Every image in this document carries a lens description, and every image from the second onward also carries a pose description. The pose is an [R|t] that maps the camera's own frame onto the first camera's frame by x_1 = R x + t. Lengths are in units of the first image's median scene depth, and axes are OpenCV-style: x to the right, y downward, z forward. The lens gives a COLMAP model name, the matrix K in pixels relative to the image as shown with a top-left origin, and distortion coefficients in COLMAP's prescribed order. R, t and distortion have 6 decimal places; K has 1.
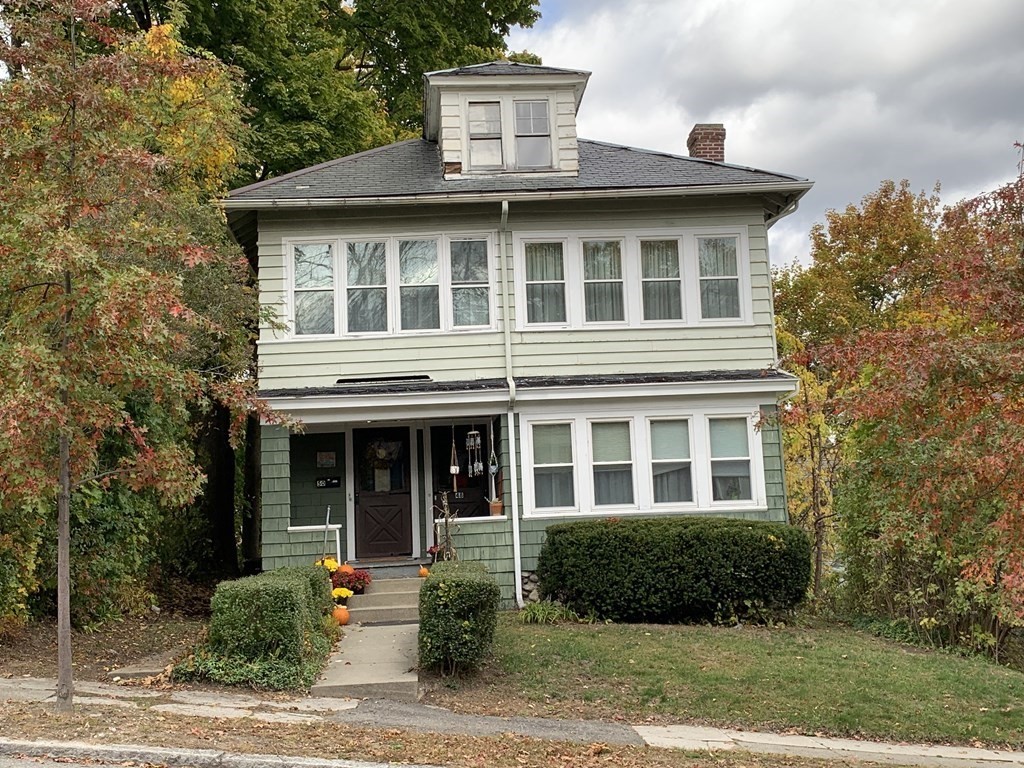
lens RADIAL K [[1235.7, 0, 512.0], [0, 1235.7, 384.0], [0, 0, 1]] dist [0.011568, -0.002330]
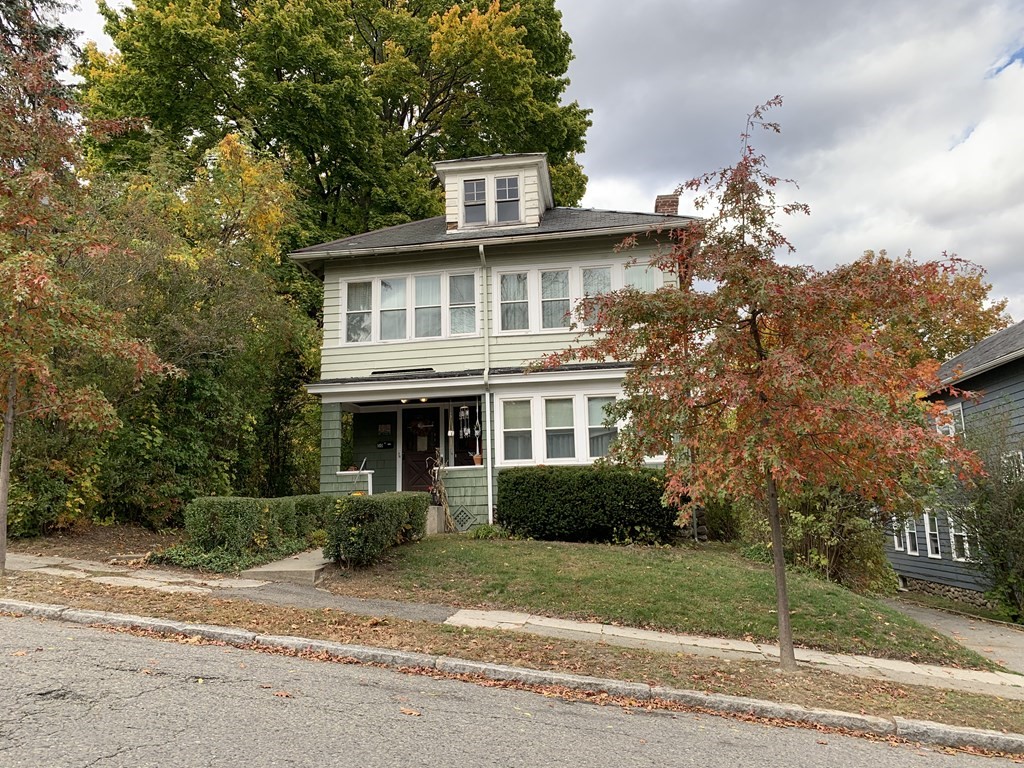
lens RADIAL K [[767.8, 0, 512.0], [0, 767.8, 384.0], [0, 0, 1]] dist [0.003410, -0.002874]
pose [[0.977741, -0.017175, -0.209112, 0.211726], [0.009440, 0.999236, -0.037930, 0.046925], [0.209604, 0.035112, 0.977156, 0.142636]]
